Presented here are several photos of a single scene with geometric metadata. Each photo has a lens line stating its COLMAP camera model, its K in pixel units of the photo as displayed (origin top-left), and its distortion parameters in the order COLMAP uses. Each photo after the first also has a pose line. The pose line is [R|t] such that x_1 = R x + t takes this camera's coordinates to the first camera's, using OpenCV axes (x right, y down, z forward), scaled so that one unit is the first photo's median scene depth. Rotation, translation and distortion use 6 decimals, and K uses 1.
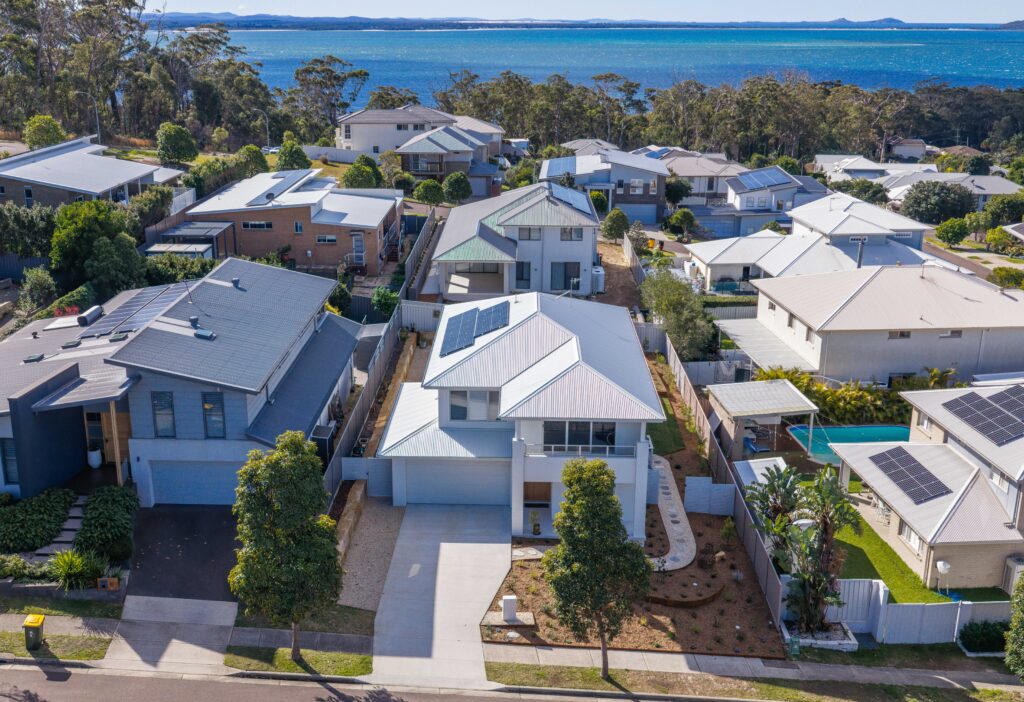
lens RADIAL K [[1089.2, 0, 512.0], [0, 1089.2, 351.0], [0, 0, 1]] dist [0.018688, 0.011901]
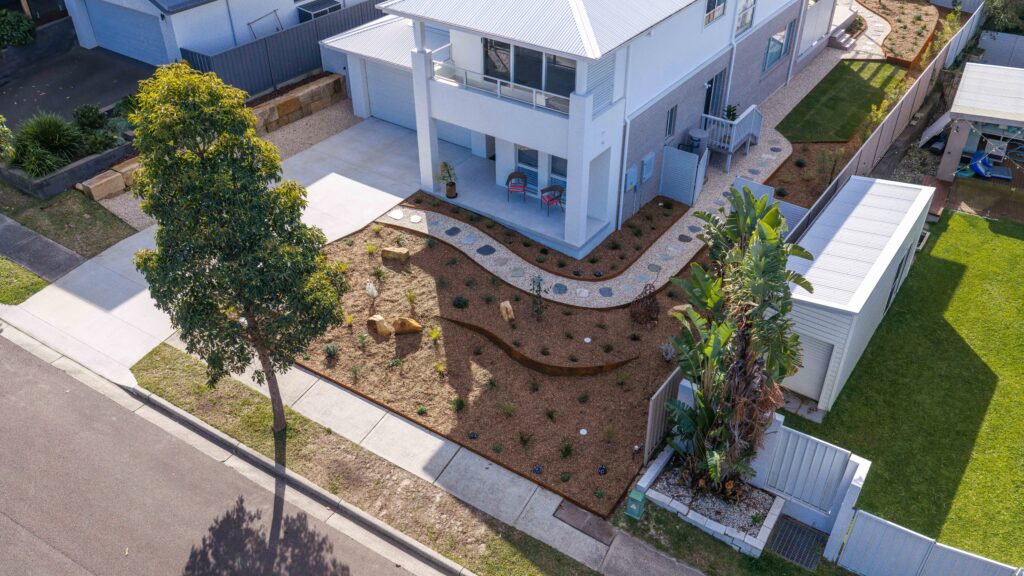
lens RADIAL K [[855.3, 0, 512.0], [0, 855.3, 288.0], [0, 0, 1]] dist [0.040486, -0.000119]
pose [[0.825704, 0.317734, -0.466109, 0.363321], [-0.151451, 0.920812, 0.359401, 0.018871], [0.543393, -0.226166, 0.808439, 0.613059]]
